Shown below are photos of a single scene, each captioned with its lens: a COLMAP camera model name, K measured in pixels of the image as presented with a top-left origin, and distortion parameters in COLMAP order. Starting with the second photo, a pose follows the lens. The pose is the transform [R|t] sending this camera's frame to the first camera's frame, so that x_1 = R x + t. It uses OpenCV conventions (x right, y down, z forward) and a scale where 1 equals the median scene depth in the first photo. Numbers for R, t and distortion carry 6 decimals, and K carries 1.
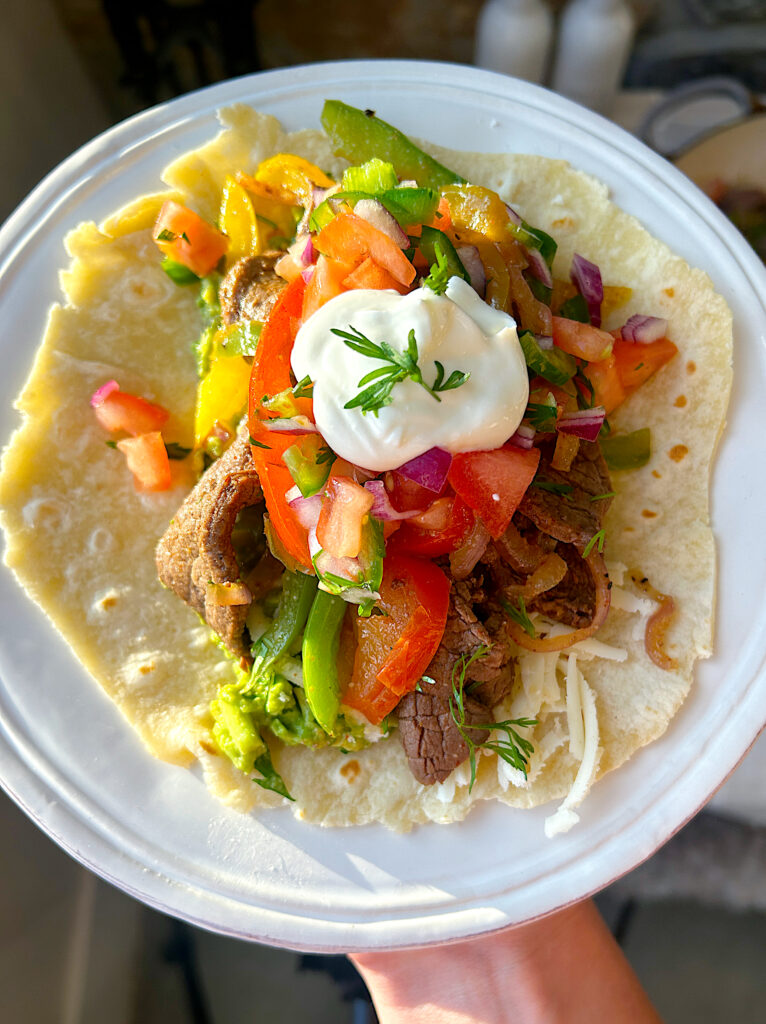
lens RADIAL K [[774.5, 0, 384.0], [0, 774.5, 512.3], [0, 0, 1]] dist [0.008343, -0.008014]
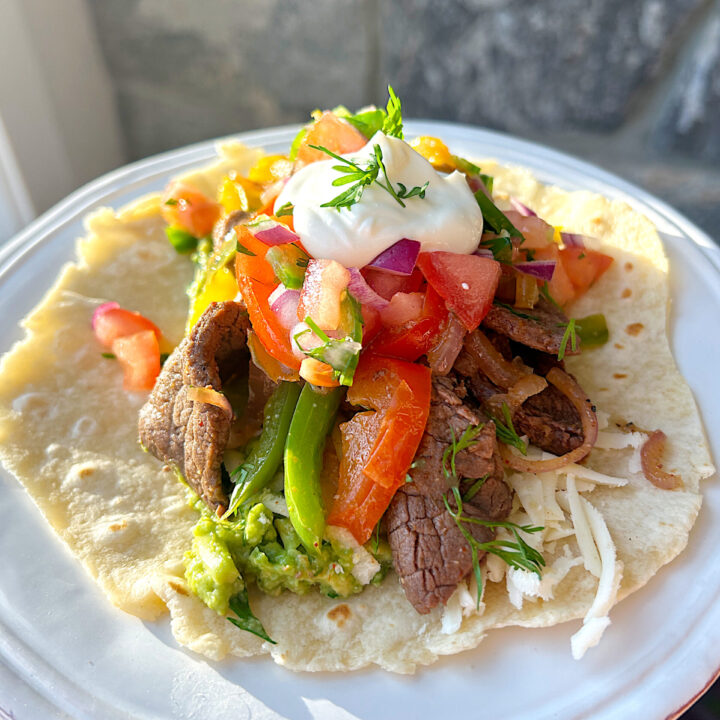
lens RADIAL K [[736.6, 0, 359.1], [0, 736.6, 360.0], [0, 0, 1]] dist [-0.008511, 0.000000]
pose [[0.998531, -0.053560, 0.008213, -0.013192], [0.050665, 0.869117, -0.492004, 0.495823], [0.019214, 0.491697, 0.870554, 0.143552]]
